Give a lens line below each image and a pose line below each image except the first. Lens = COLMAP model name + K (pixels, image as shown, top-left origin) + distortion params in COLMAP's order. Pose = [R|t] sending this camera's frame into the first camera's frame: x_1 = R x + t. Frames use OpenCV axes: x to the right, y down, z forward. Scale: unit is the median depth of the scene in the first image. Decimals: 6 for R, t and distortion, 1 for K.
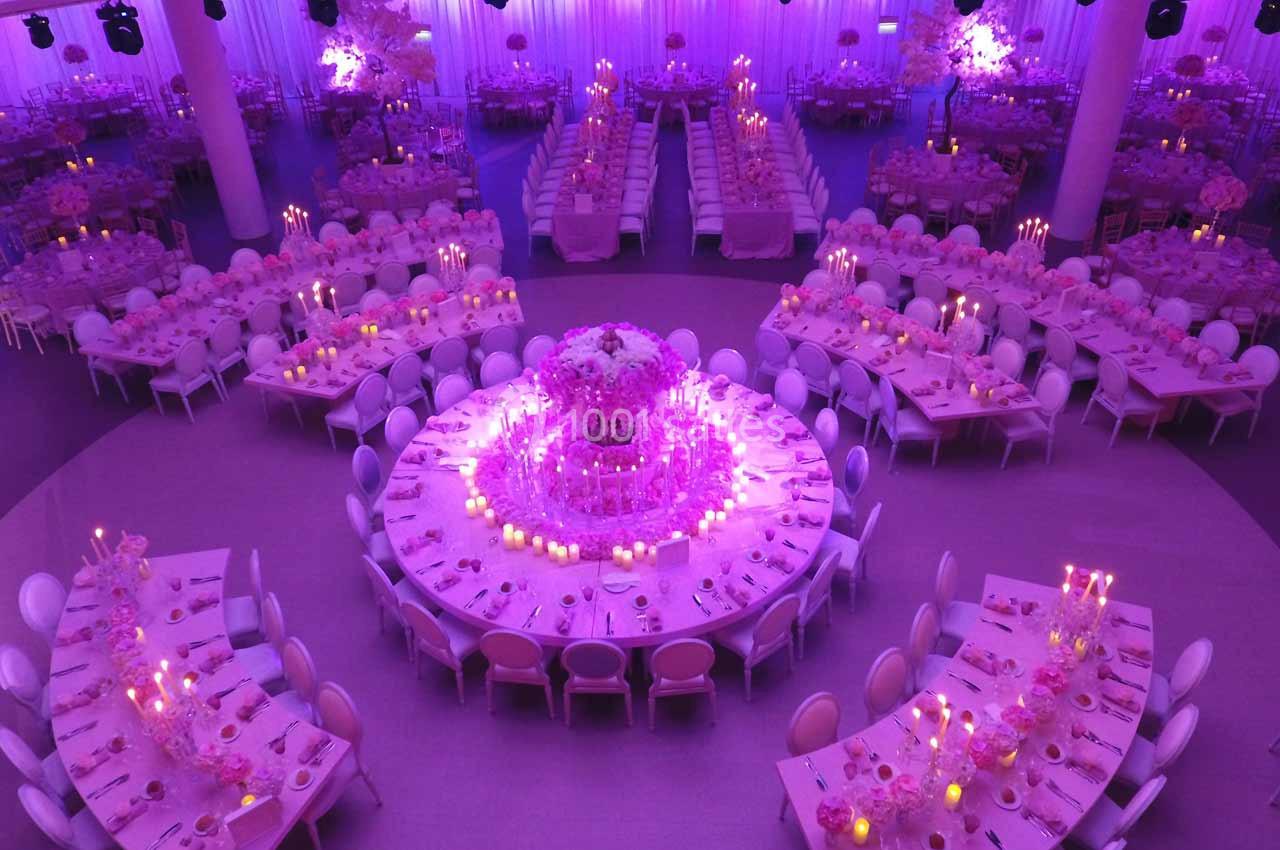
lens RADIAL K [[909.2, 0, 640.0], [0, 909.2, 425.0], [0, 0, 1]] dist [0.001623, -0.000490]
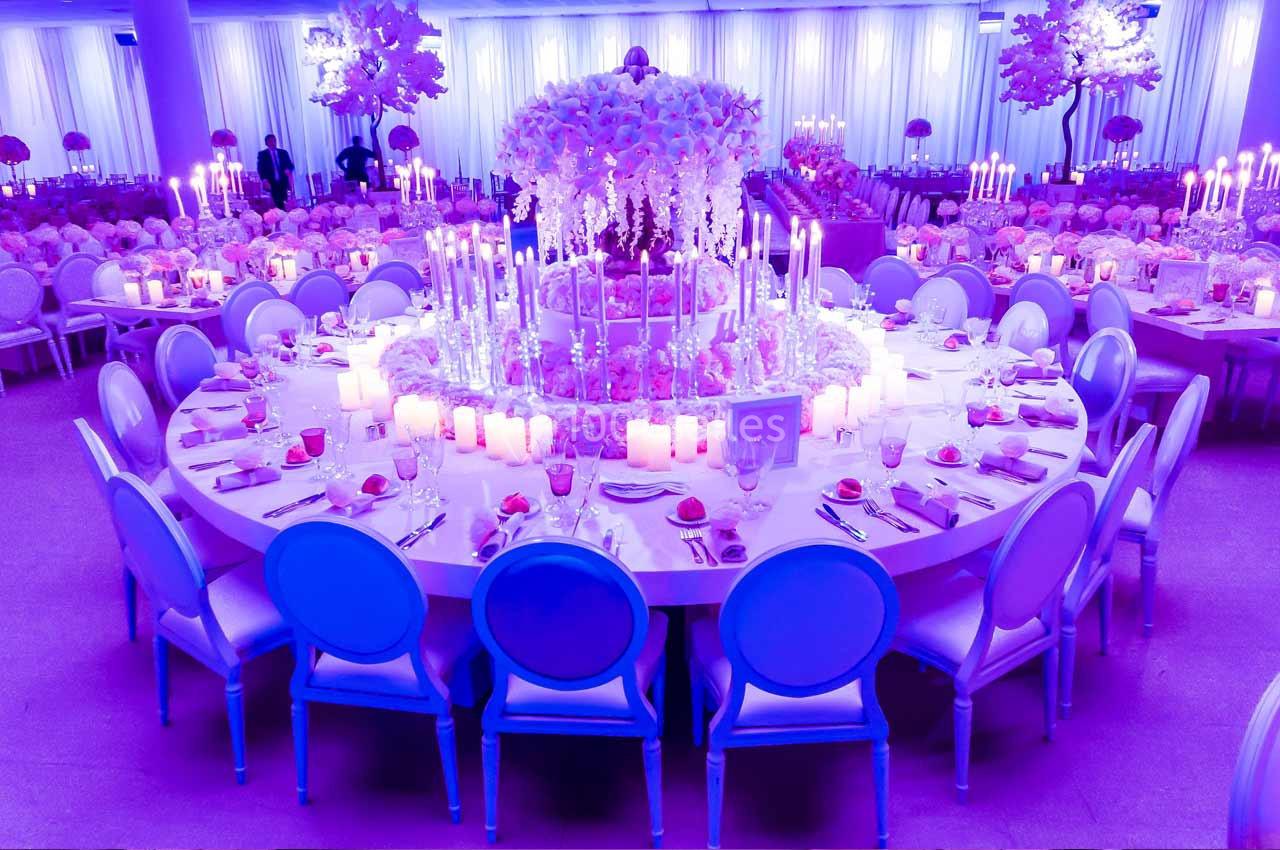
lens RADIAL K [[909.2, 0, 640.0], [0, 909.2, 425.0], [0, 0, 1]] dist [0.001623, -0.000490]
pose [[0.998931, 0.018199, -0.042486, -0.004967], [-0.028029, 0.969430, -0.243762, 0.254736], [0.036750, 0.244692, 0.968904, 0.591706]]
